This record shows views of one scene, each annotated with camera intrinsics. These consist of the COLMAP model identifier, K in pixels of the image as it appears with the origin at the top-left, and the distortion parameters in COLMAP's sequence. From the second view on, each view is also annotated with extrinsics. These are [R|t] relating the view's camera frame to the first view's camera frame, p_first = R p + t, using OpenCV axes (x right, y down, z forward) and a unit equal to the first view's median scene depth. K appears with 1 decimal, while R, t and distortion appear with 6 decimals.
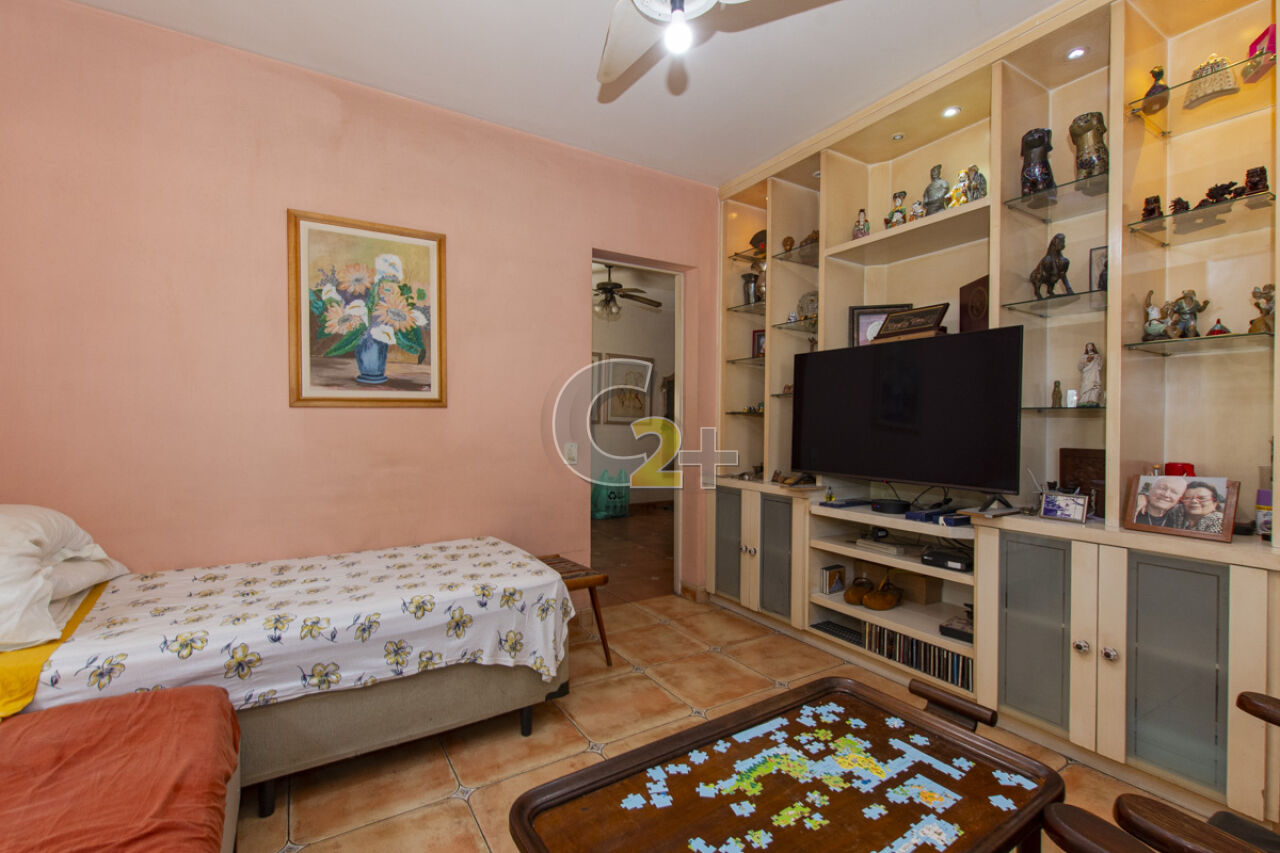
lens RADIAL K [[554.8, 0, 640.2], [0, 554.8, 419.7], [0, 0, 1]] dist [0.007686, -0.000100]
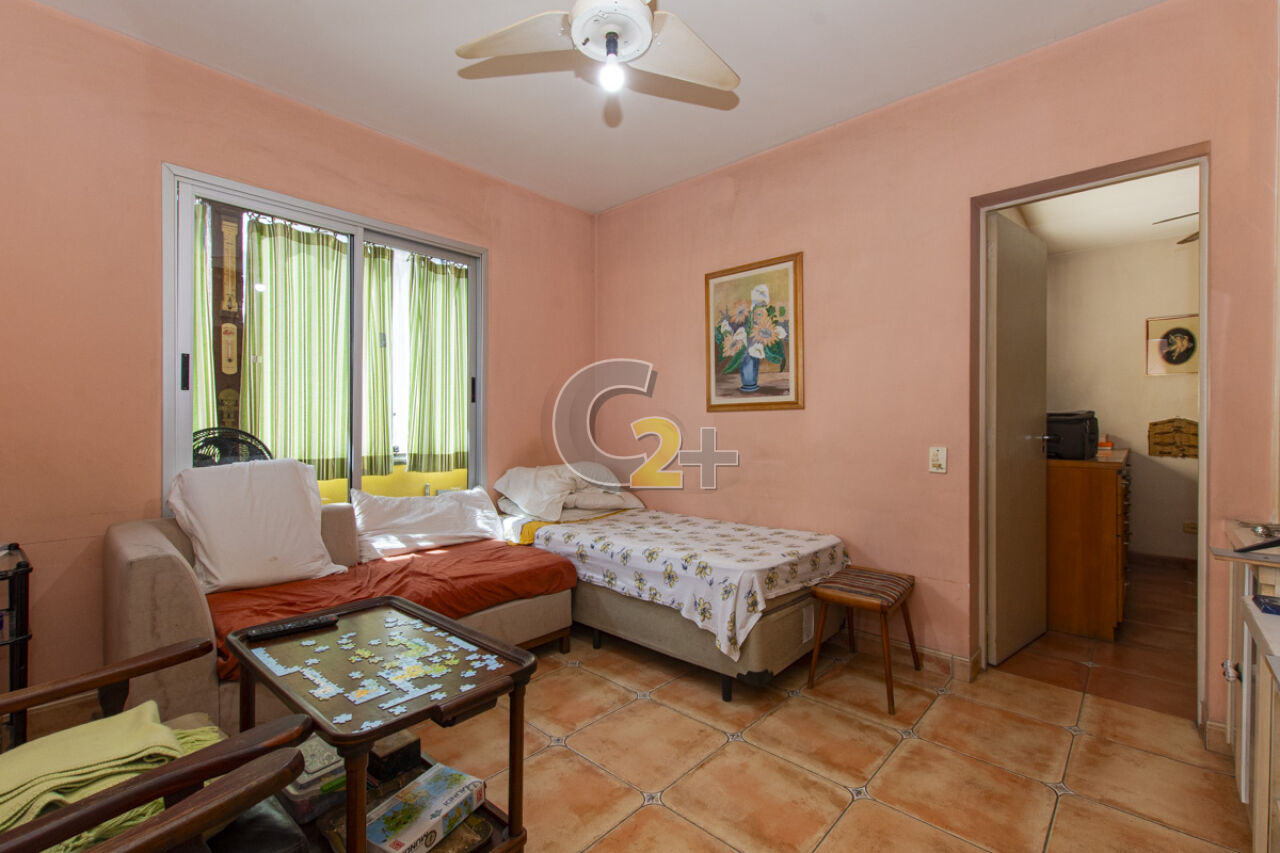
lens RADIAL K [[554.8, 0, 640.2], [0, 554.8, 419.7], [0, 0, 1]] dist [0.007686, -0.000100]
pose [[0.278352, -0.010944, -0.960417, 0.699302], [0.002888, 0.999940, -0.010557, 0.011656], [0.960475, 0.000165, 0.278367, 0.442413]]
